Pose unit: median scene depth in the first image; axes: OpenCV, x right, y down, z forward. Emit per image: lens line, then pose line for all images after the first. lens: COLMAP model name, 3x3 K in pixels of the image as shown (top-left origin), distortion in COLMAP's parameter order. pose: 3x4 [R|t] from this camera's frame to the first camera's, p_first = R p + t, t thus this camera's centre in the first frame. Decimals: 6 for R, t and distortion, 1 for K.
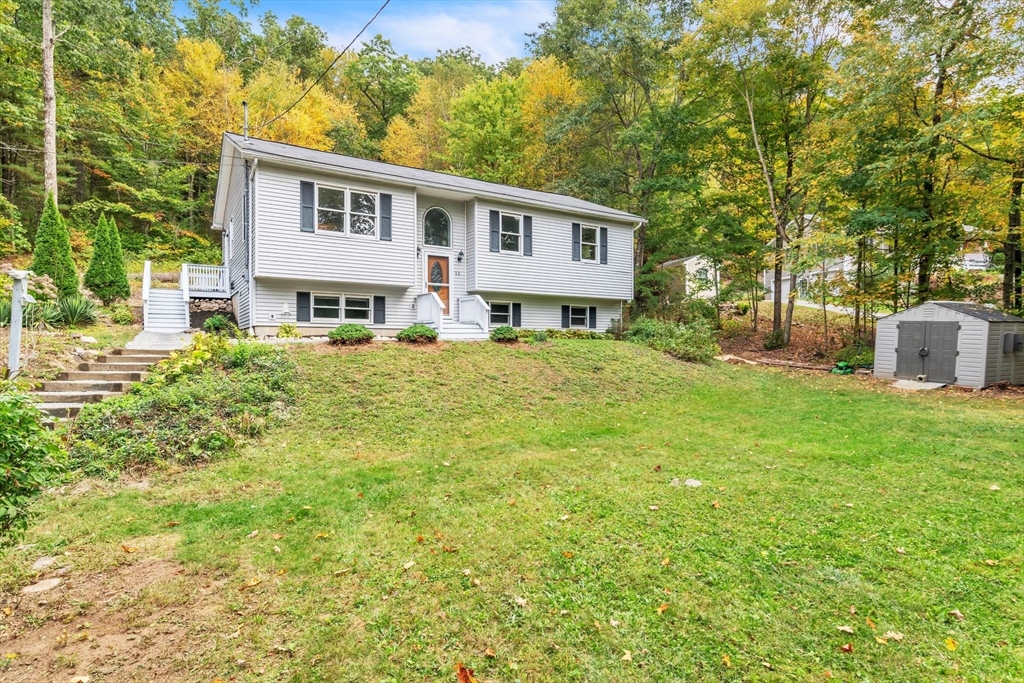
lens RADIAL K [[557.1, 0, 511.3], [0, 557.1, 350.3], [0, 0, 1]] dist [-0.002761, -0.000762]
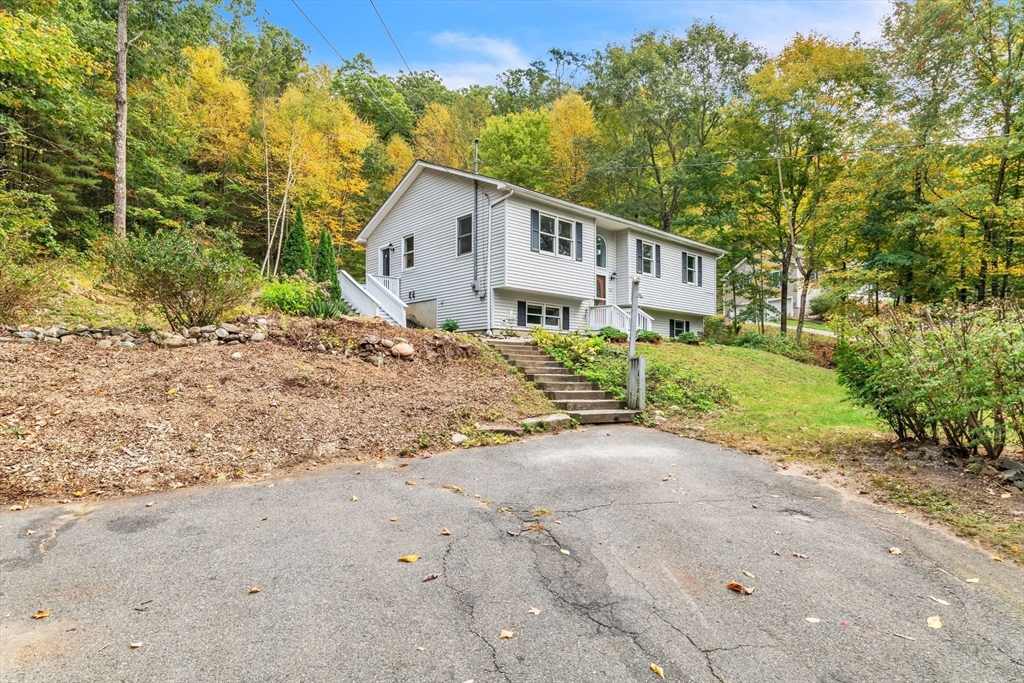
lens RADIAL K [[562.9, 0, 513.1], [0, 562.9, 363.9], [0, 0, 1]] dist [-0.013601, 0.000565]
pose [[0.984030, 0.006745, 0.177877, -0.523814], [-0.004152, 0.999880, -0.014942, 0.041028], [-0.177957, 0.013964, 0.983939, -0.156775]]
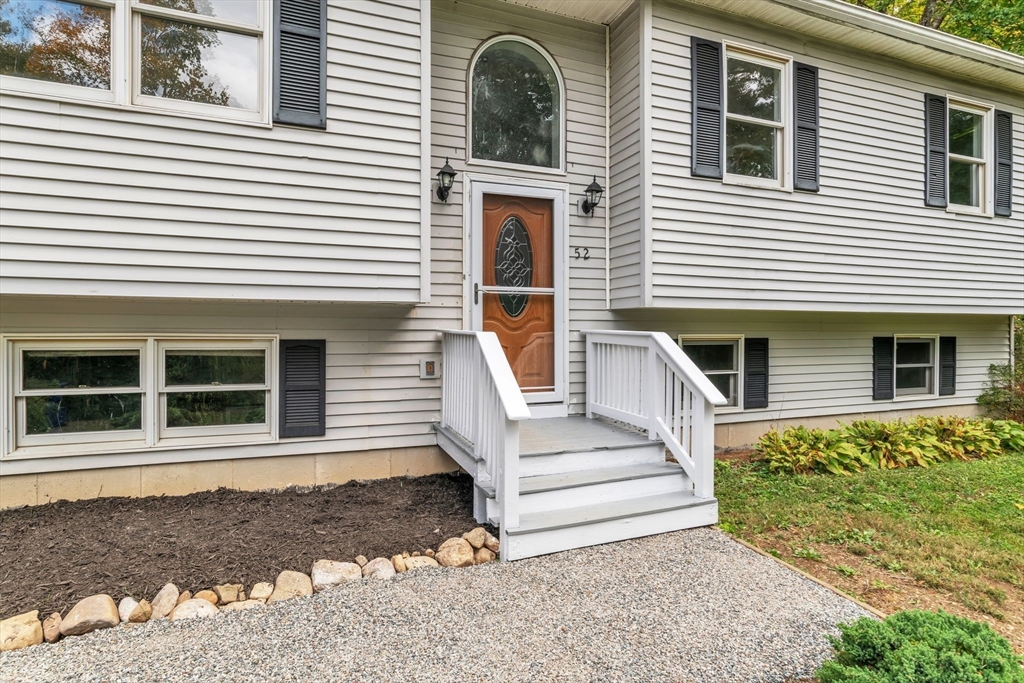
lens RADIAL K [[543.4, 0, 513.4], [0, 543.4, 327.0], [0, 0, 1]] dist [-0.005664, 0.005593]
pose [[0.979974, 0.005784, -0.199043, -0.073930], [-0.006437, 0.999976, -0.002636, -0.096594], [0.199023, 0.003864, 0.979987, 0.701987]]
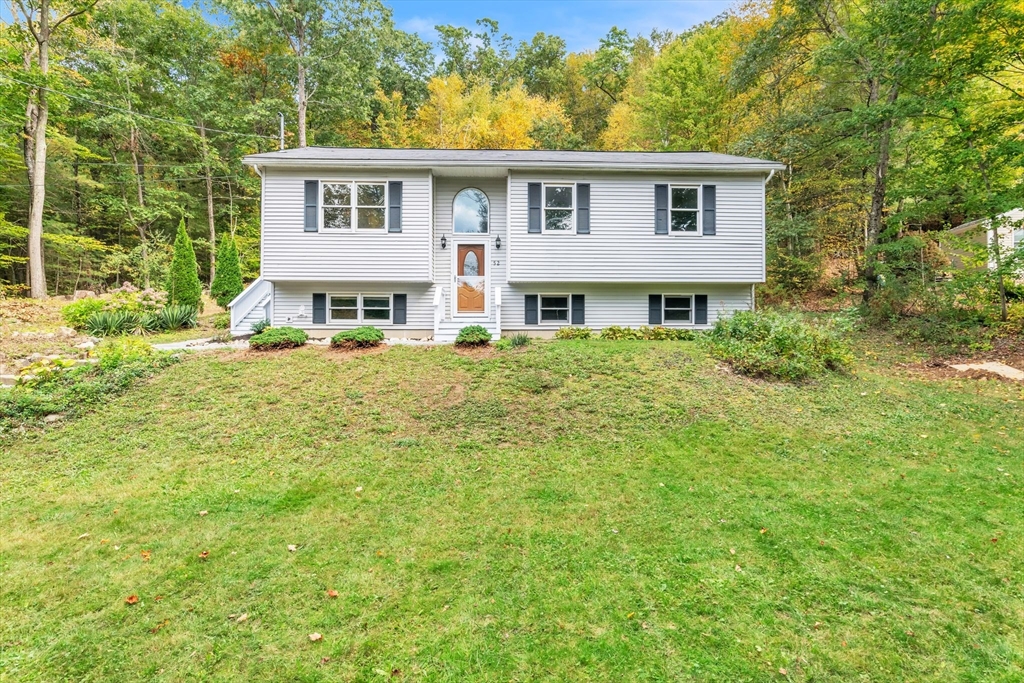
lens RADIAL K [[571.0, 0, 508.9], [0, 571.0, 341.7], [0, 0, 1]] dist [-0.006664, 0.002073]
pose [[0.862888, -0.003556, -0.505383, 0.363647], [-0.002588, 0.999931, -0.011454, -0.008225], [0.505389, 0.011192, 0.862819, 0.263565]]
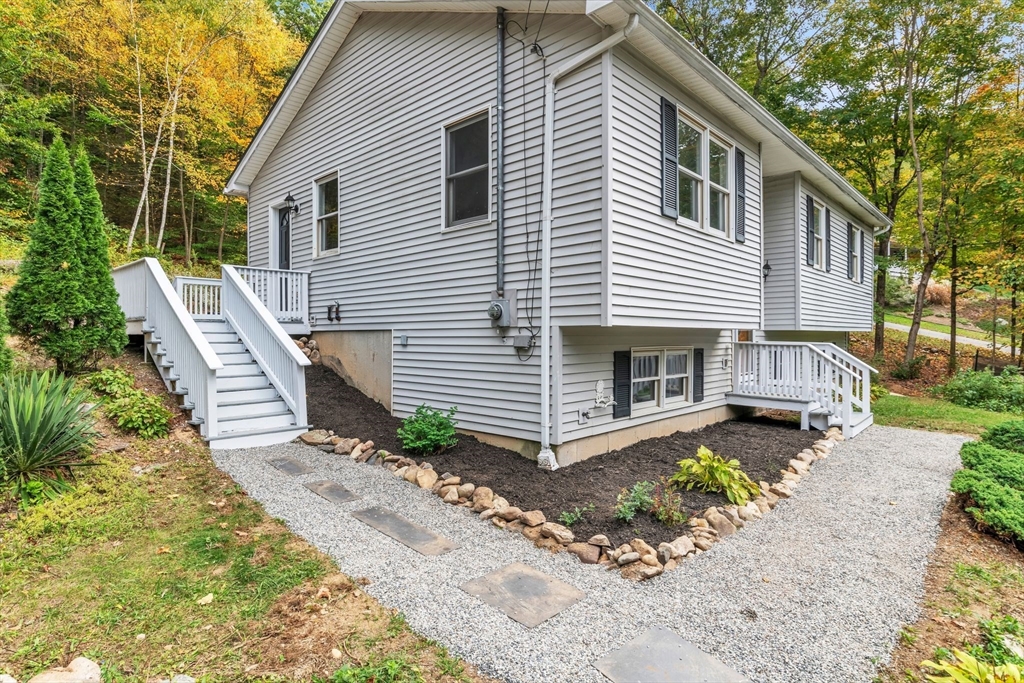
lens RADIAL K [[549.3, 0, 518.0], [0, 549.3, 337.4], [0, 0, 1]] dist [-0.005979, 0.001220]
pose [[0.966395, 0.002193, 0.257053, -0.490542], [-0.002753, 0.999995, 0.001818, -0.100920], [-0.257047, -0.002465, 0.966396, 0.516418]]
